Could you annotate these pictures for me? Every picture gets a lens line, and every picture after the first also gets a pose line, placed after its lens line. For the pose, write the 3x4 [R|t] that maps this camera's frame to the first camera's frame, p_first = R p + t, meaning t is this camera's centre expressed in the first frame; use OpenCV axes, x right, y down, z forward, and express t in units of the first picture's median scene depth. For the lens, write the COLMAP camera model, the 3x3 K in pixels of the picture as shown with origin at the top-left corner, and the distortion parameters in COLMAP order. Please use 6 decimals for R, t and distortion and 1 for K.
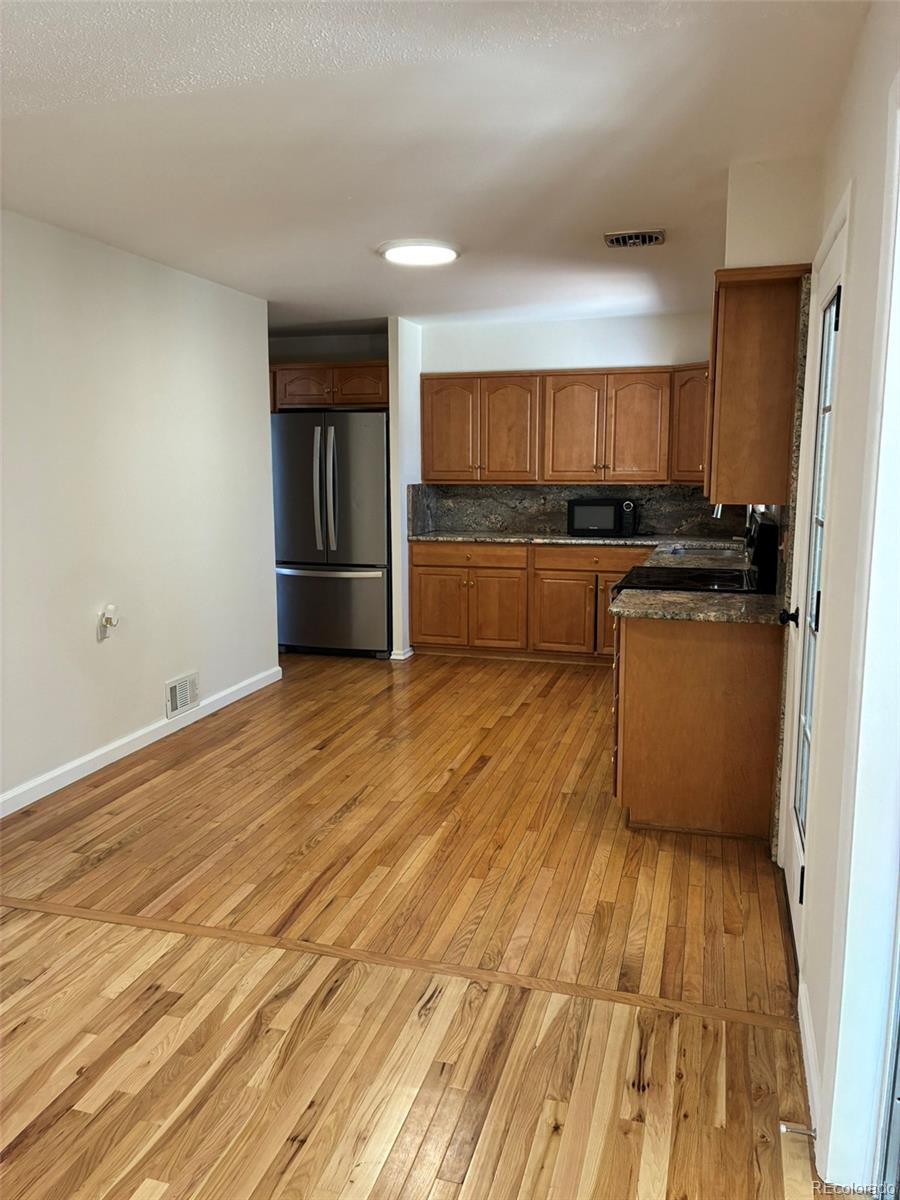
lens RADIAL K [[917.2, 0, 450.2], [0, 917.2, 608.3], [0, 0, 1]] dist [0.054500, -0.057262]
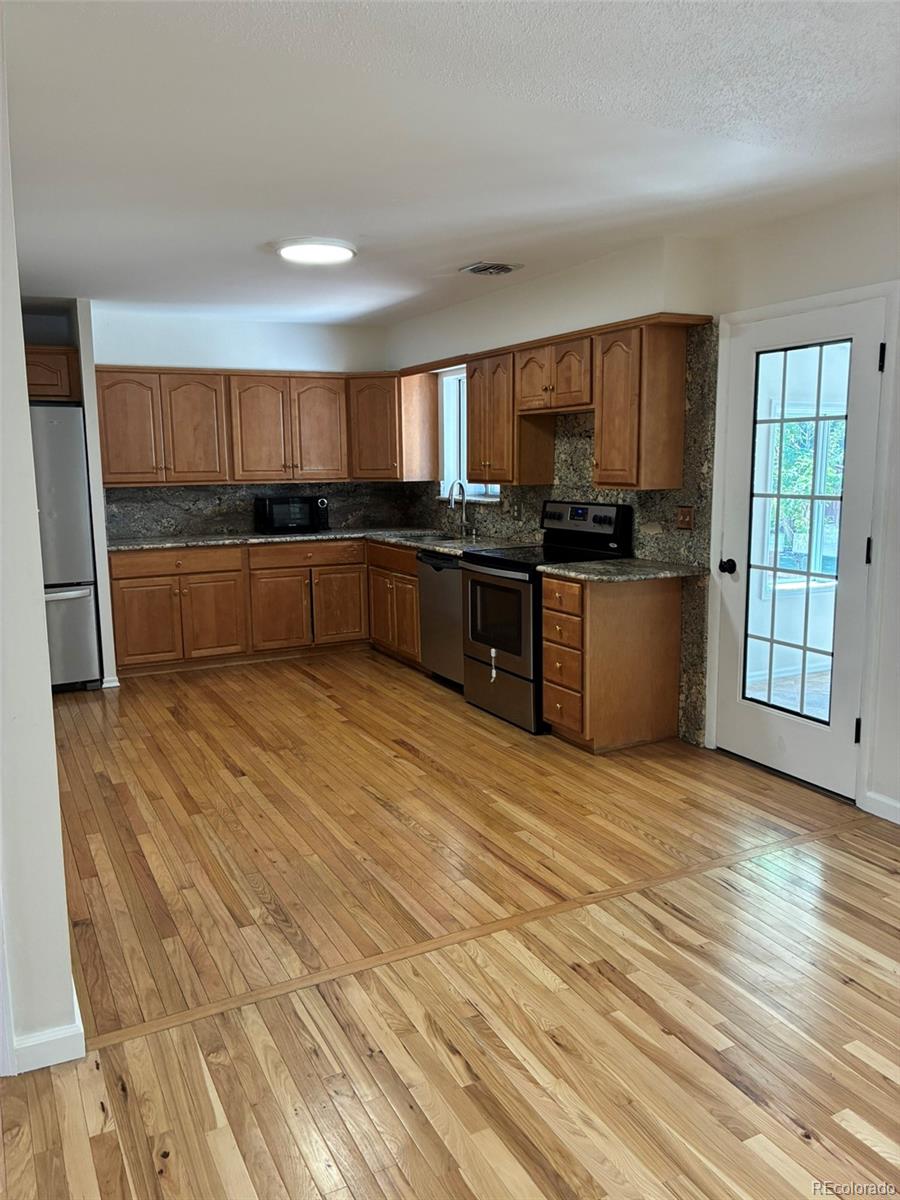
lens RADIAL K [[917.2, 0, 453.1], [0, 917.2, 597.5], [0, 0, 1]] dist [0.054500, -0.057262]
pose [[0.716660, -0.113007, 0.688207, -0.641050], [0.122103, 0.991874, 0.035720, -0.031574], [-0.686651, 0.058433, 0.724635, 0.191062]]
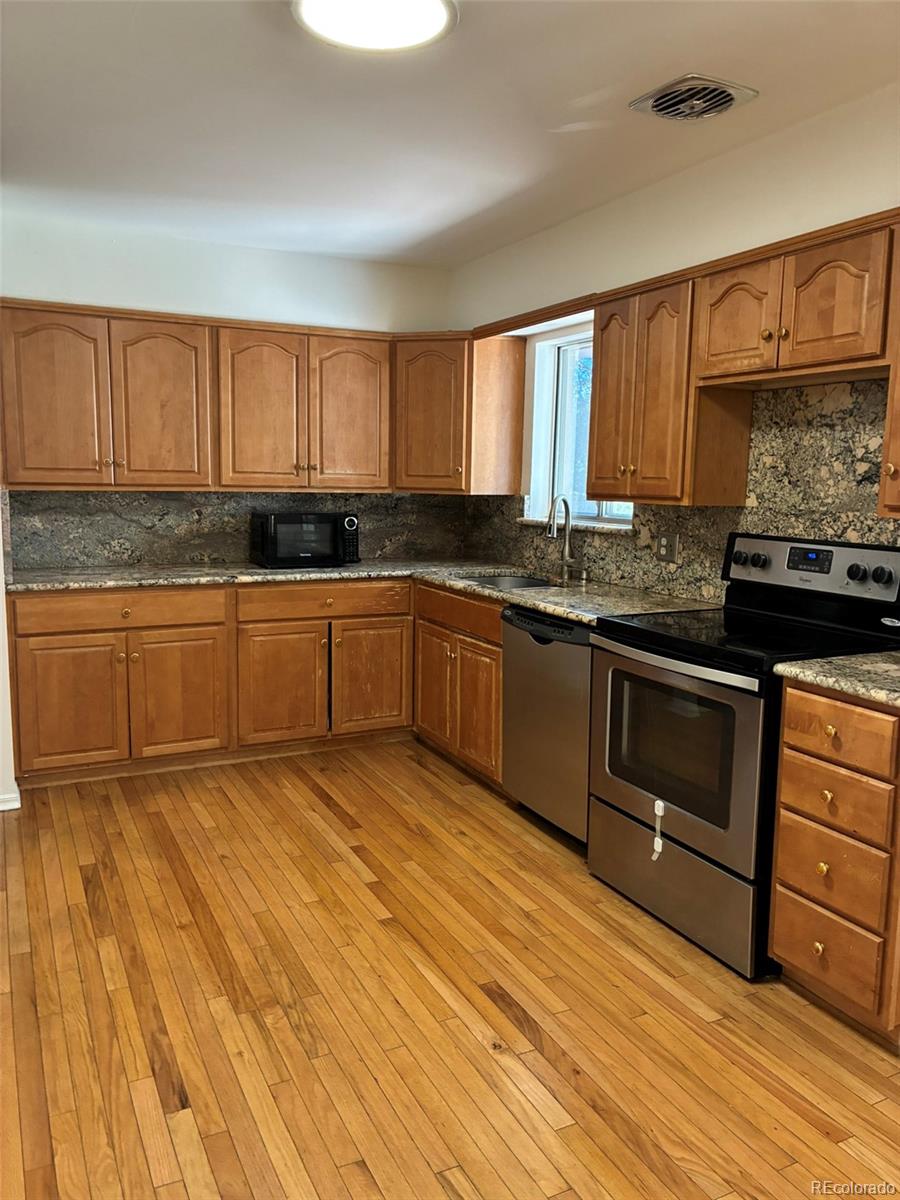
lens RADIAL K [[917.2, 0, 444.8], [0, 917.2, 590.6], [0, 0, 1]] dist [0.054500, -0.057262]
pose [[0.732006, -0.074230, 0.677243, -0.349746], [0.091136, 0.995782, 0.010639, -0.085899], [-0.675175, 0.053934, 0.735683, 0.618311]]
